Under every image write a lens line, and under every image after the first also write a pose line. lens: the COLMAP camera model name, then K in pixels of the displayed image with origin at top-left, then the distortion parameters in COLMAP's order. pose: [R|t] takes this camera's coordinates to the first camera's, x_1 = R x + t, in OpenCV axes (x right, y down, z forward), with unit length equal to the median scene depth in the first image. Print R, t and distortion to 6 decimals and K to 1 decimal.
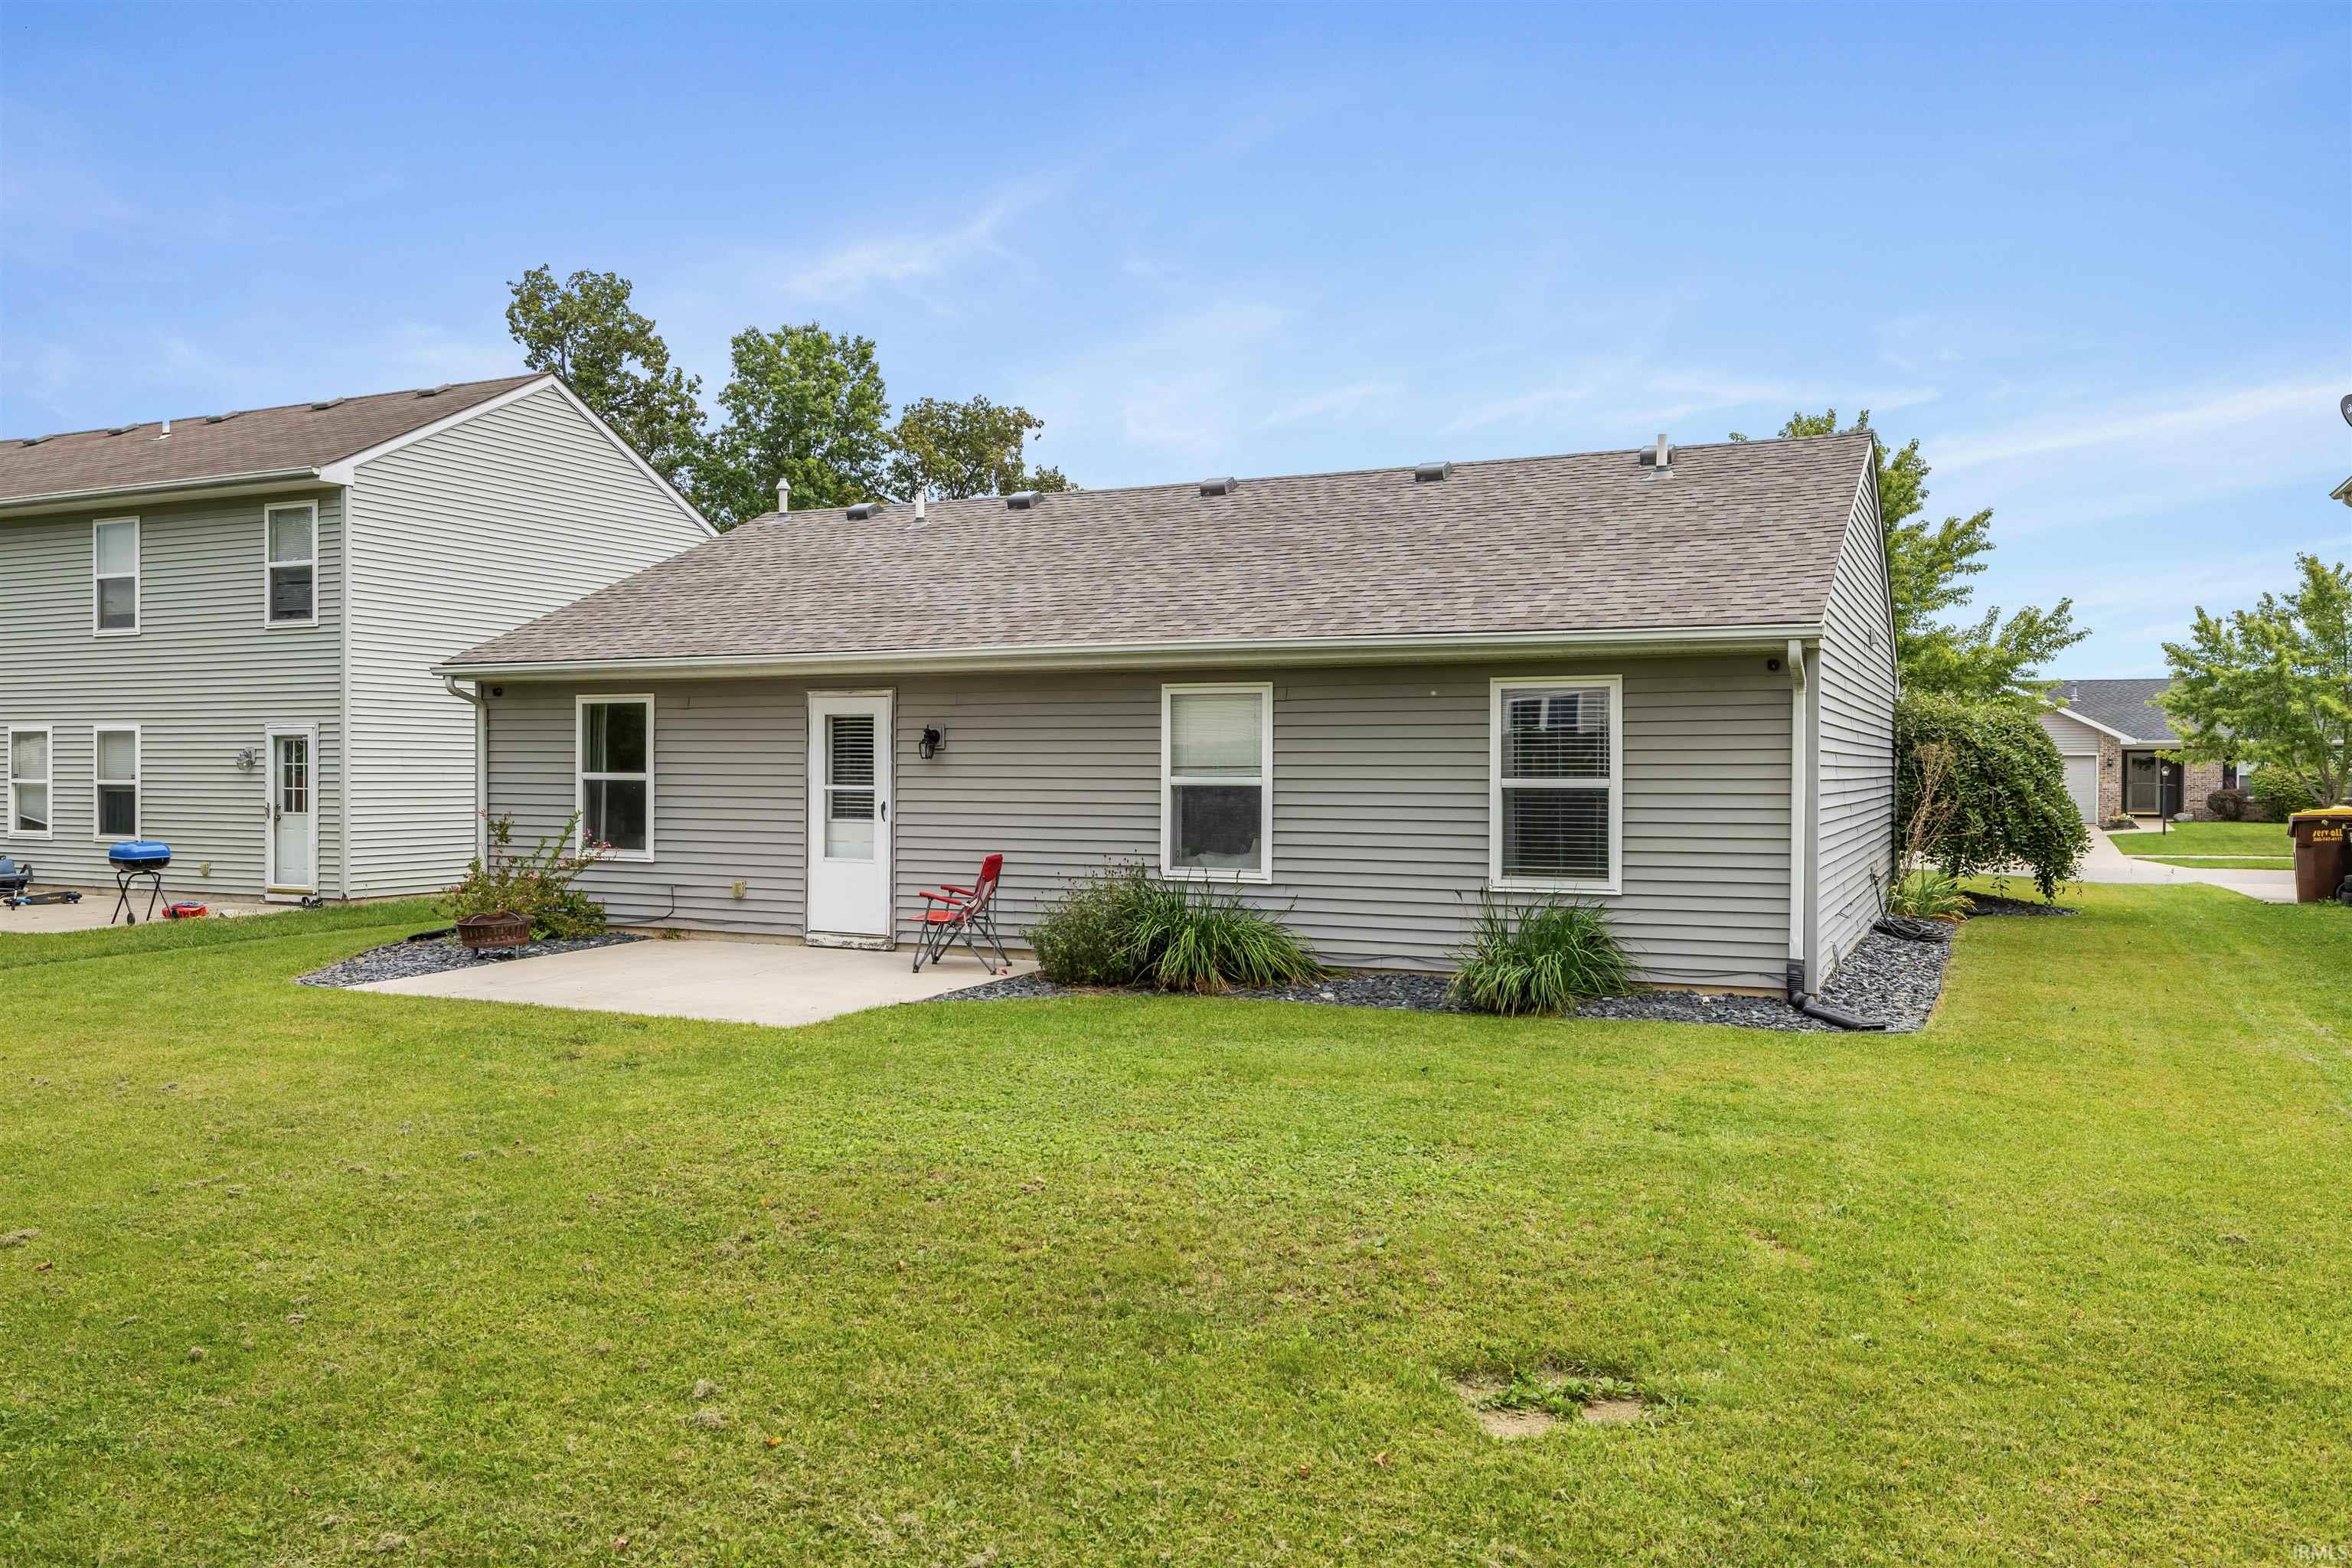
lens RADIAL K [[1790.7, 0, 1165.9], [0, 1790.7, 788.3], [0, 0, 1]] dist [0.000011, -0.009482]
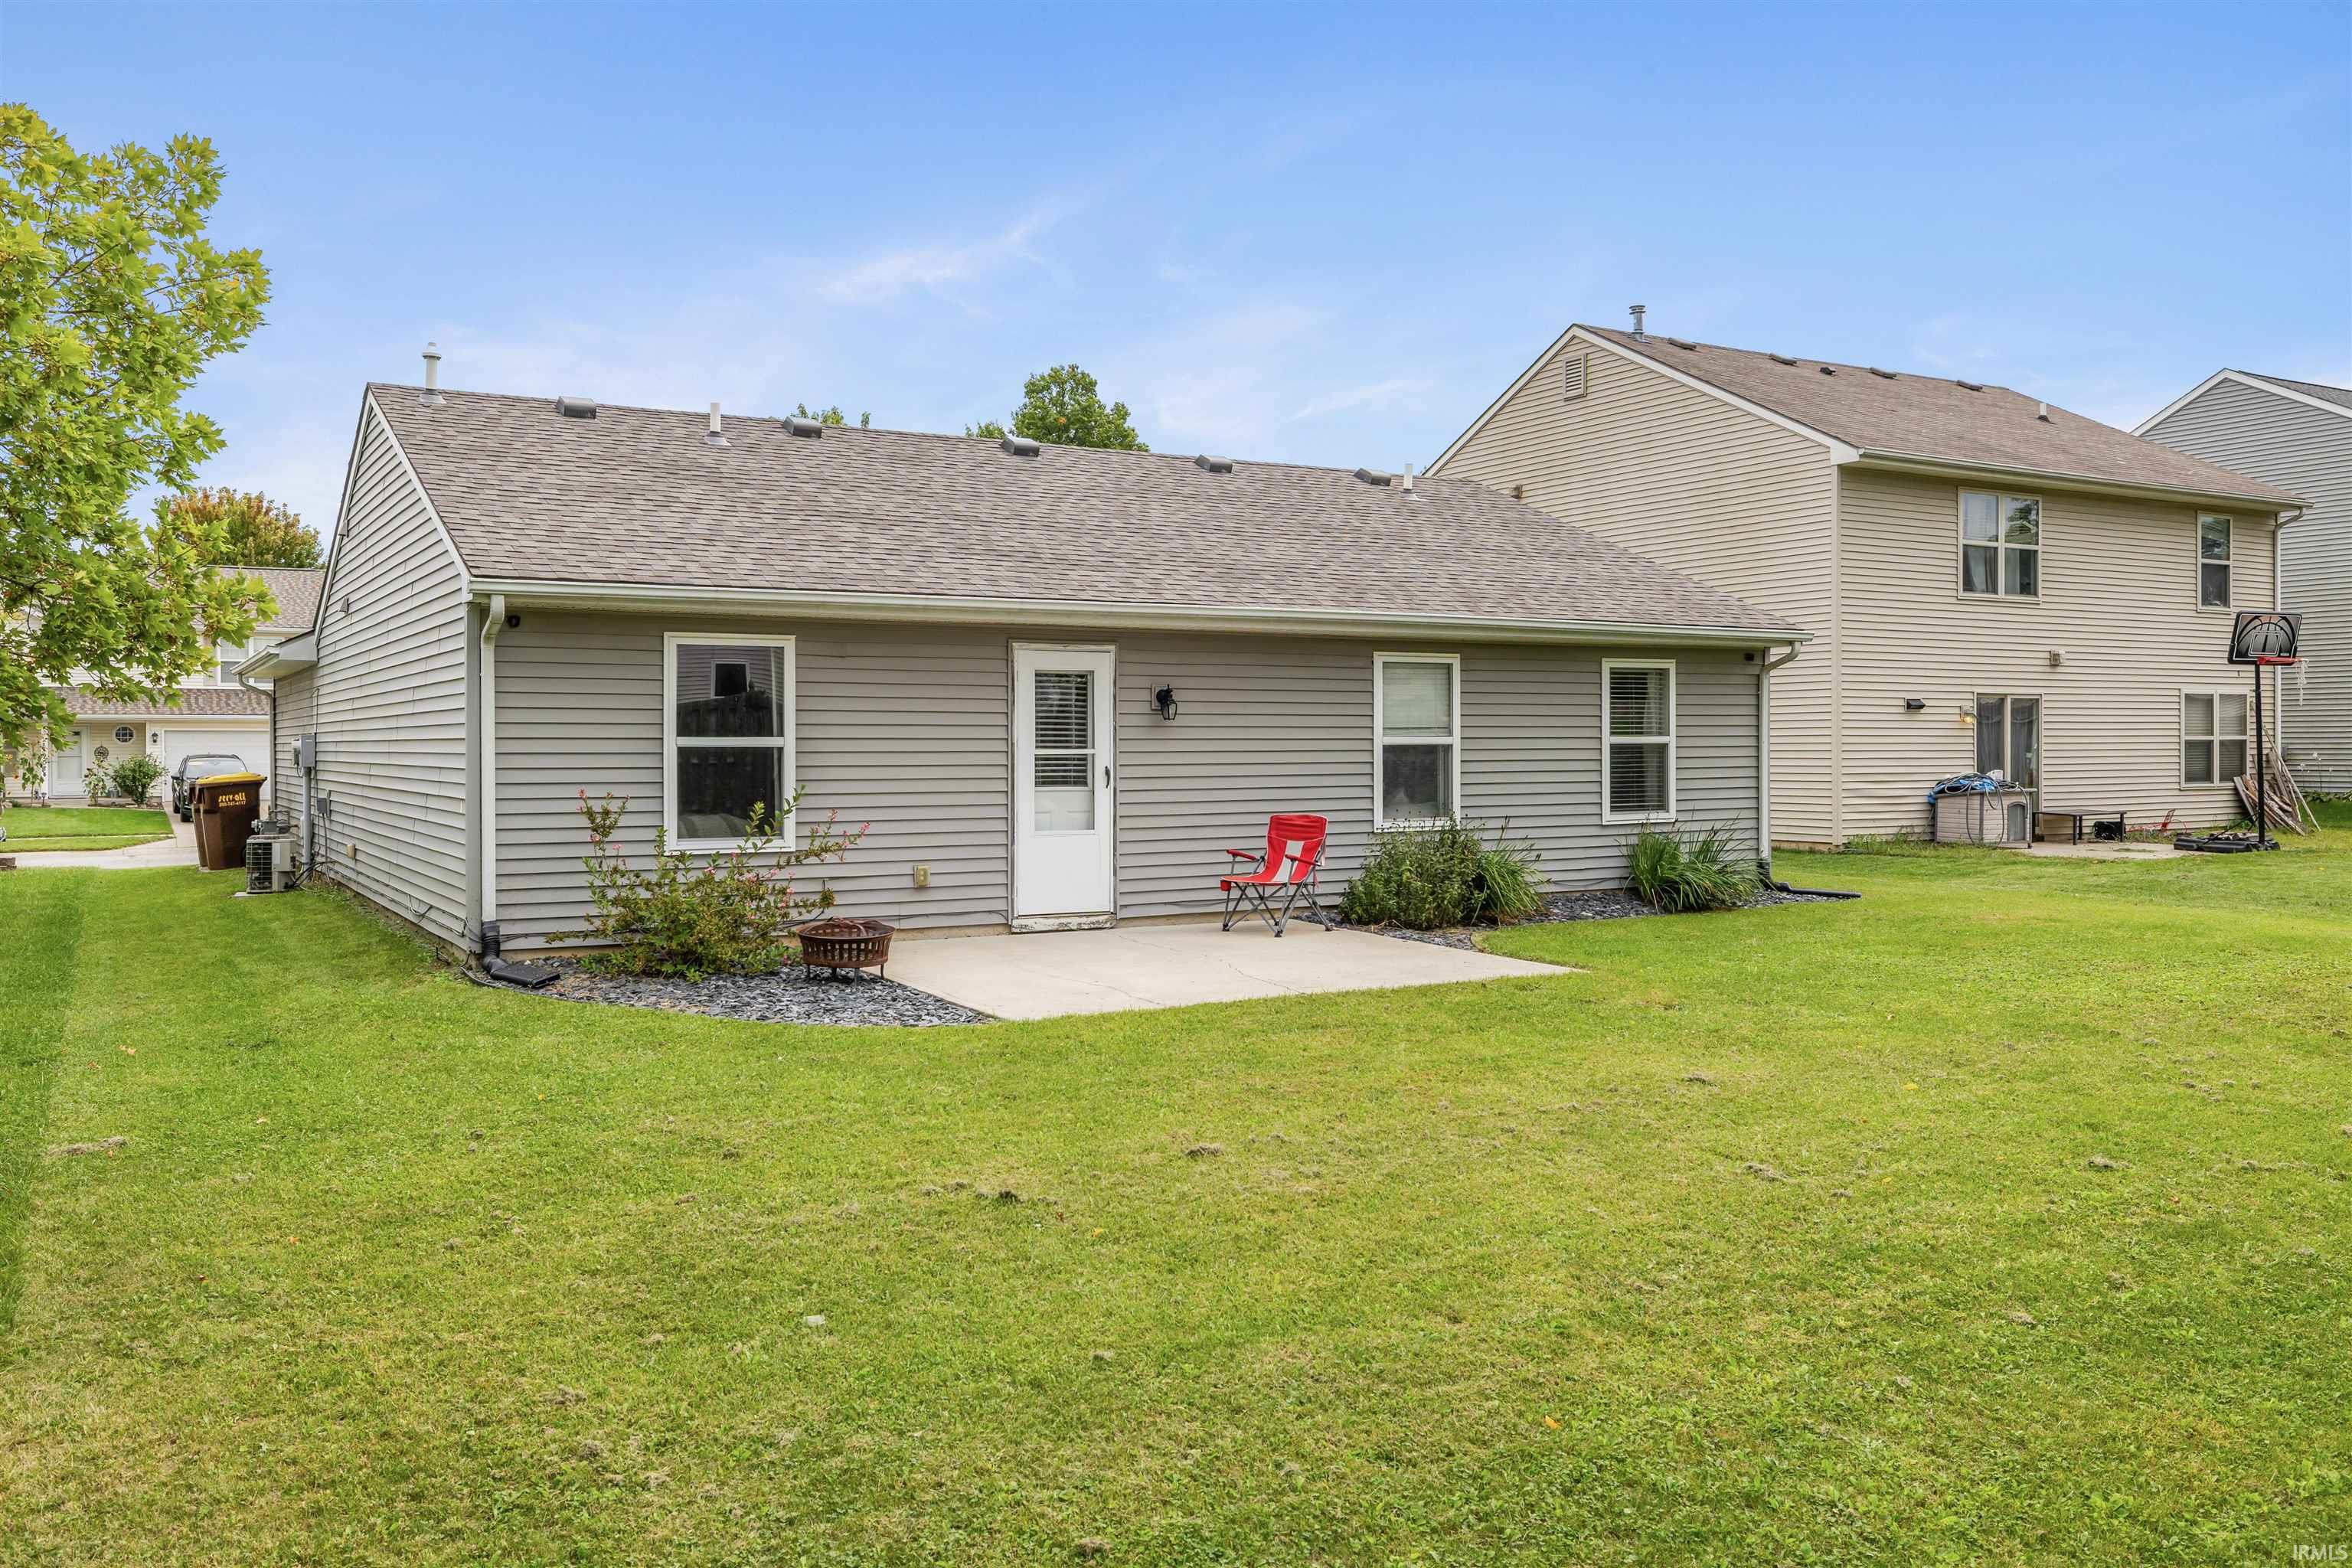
lens RADIAL K [[1851.0, 0, 1160.2], [0, 1851.0, 769.8], [0, 0, 1]] dist [0.001855, 0.002560]
pose [[0.560209, -0.021168, 0.828081, -0.931405], [0.010877, 0.999775, 0.018198, -0.007936], [-0.828280, -0.001188, 0.560313, 0.445184]]
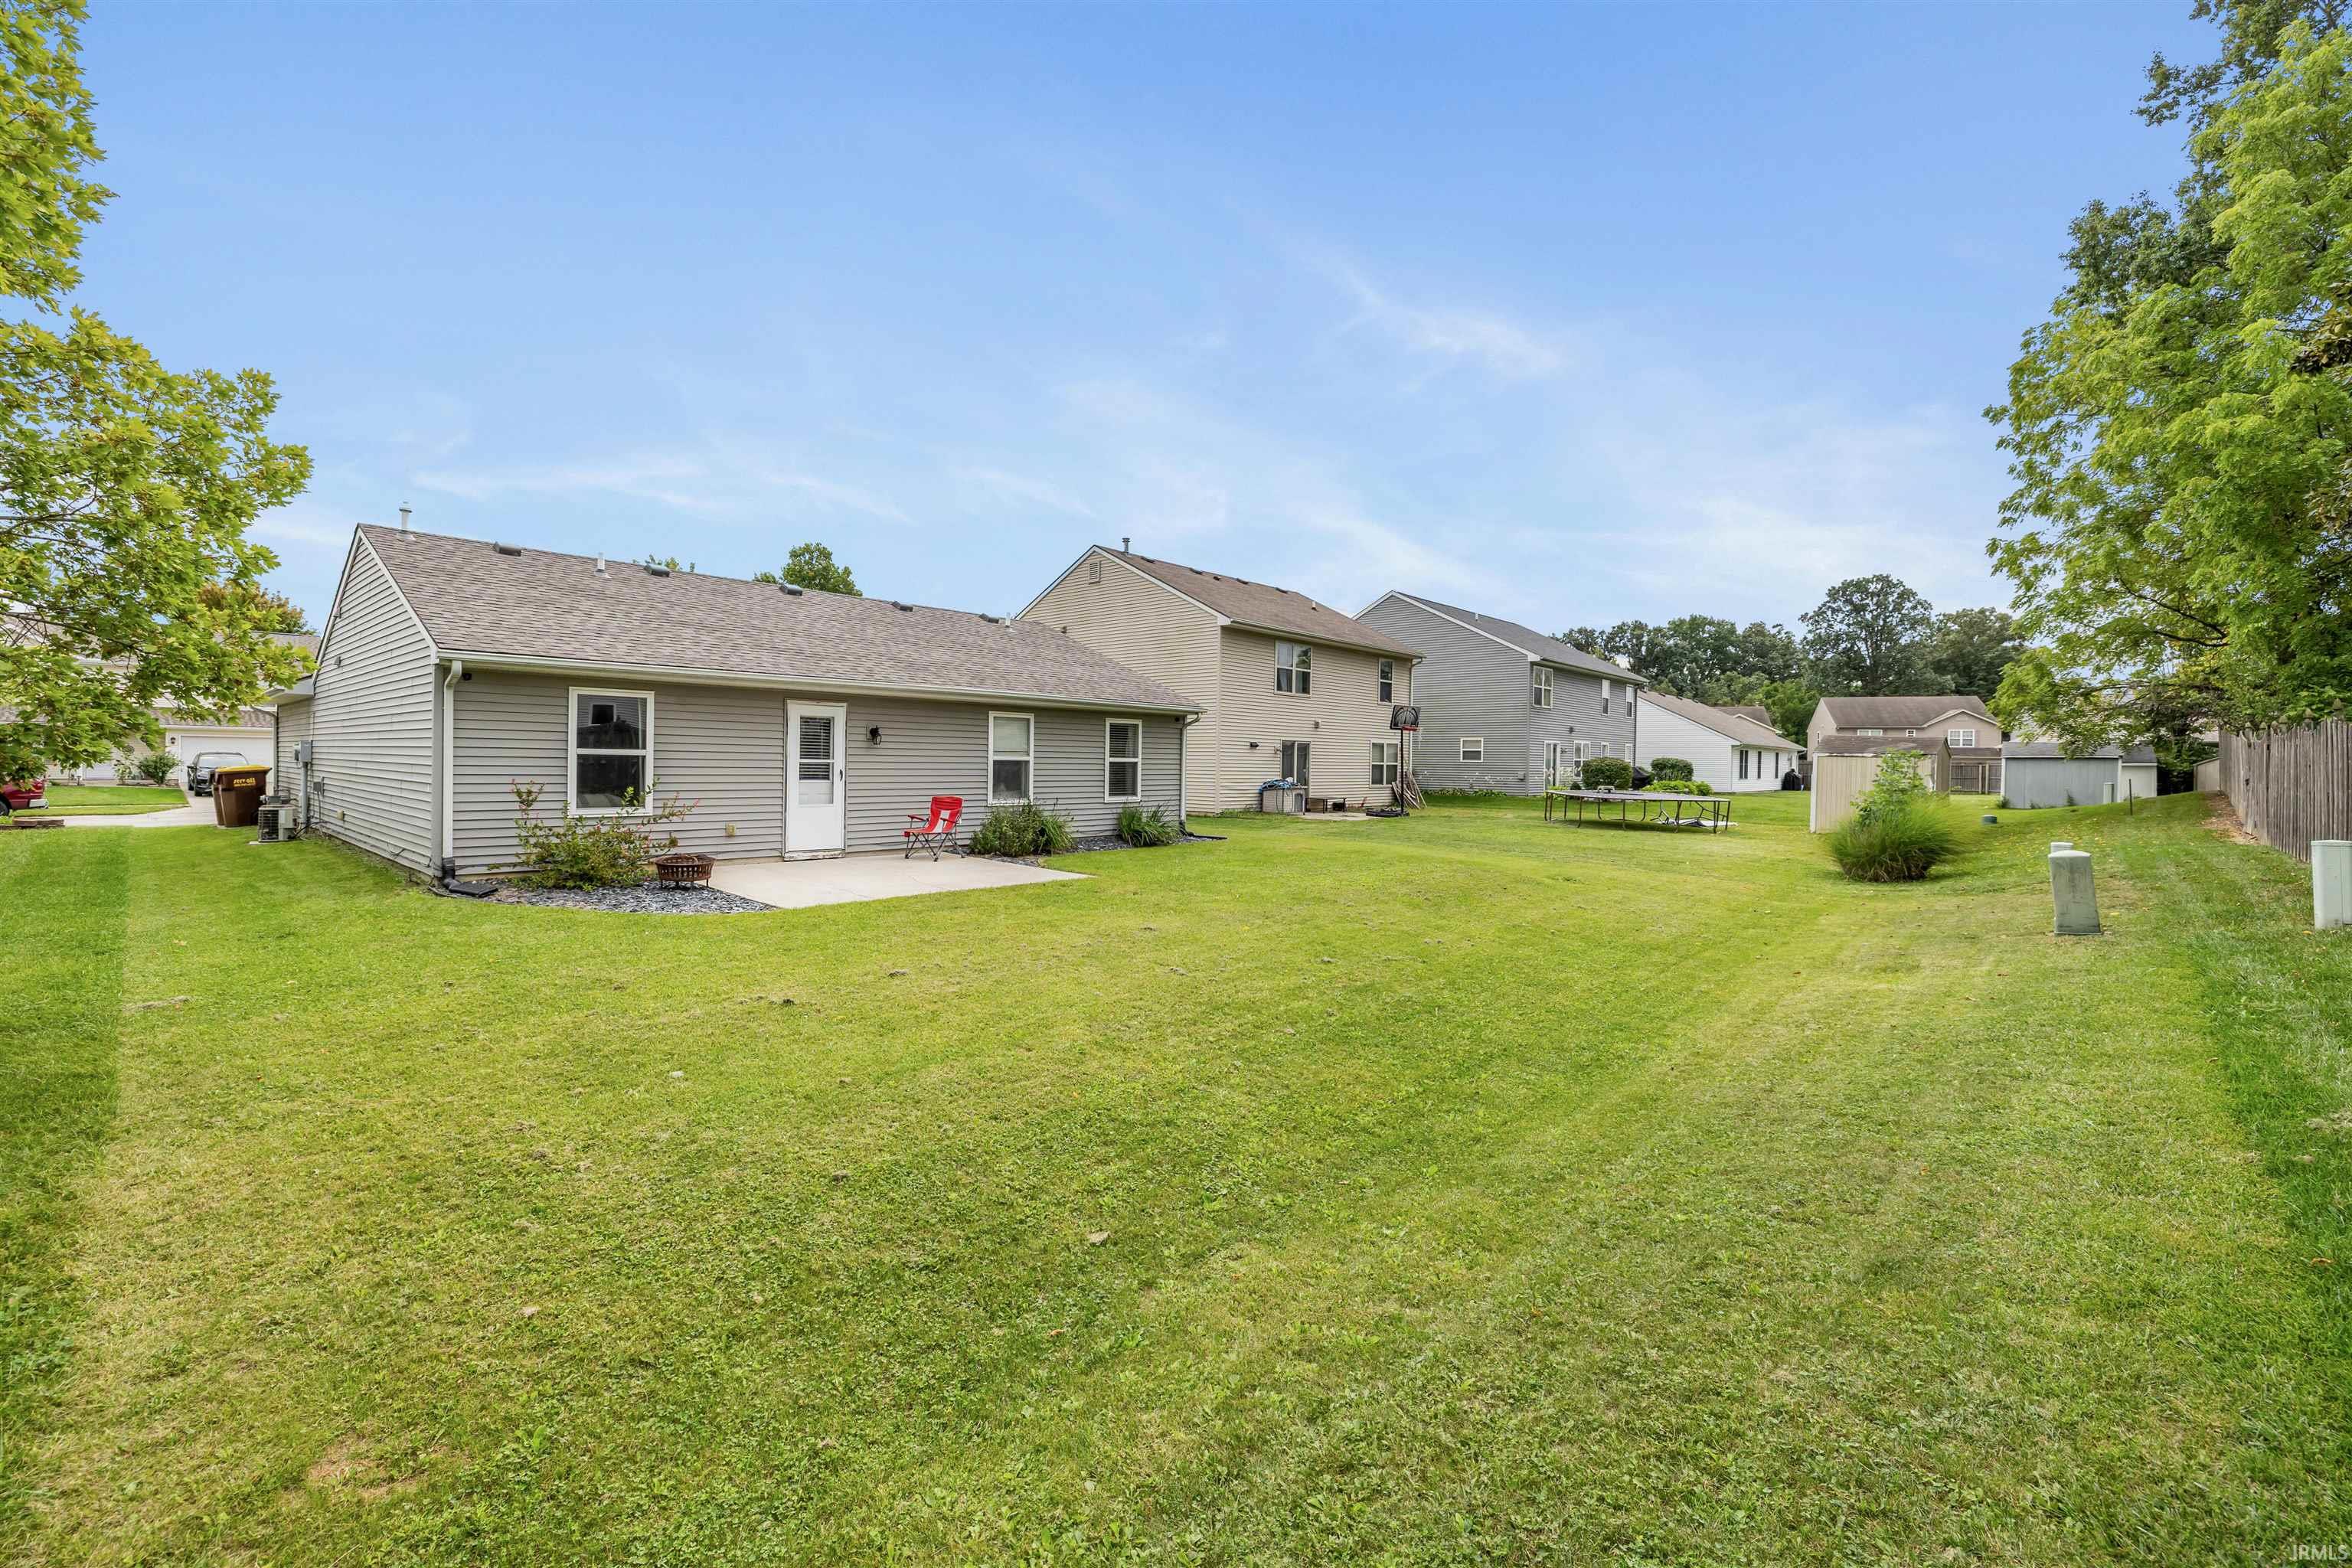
lens RADIAL K [[991.8, 0, 1168.0], [0, 991.8, 770.7], [0, 0, 1]] dist [-0.006357, 0.000782]
pose [[0.293180, -0.013042, 0.955968, -0.958460], [-0.008761, 0.999828, 0.016327, -0.009340], [-0.956017, -0.013162, 0.293016, 0.434666]]
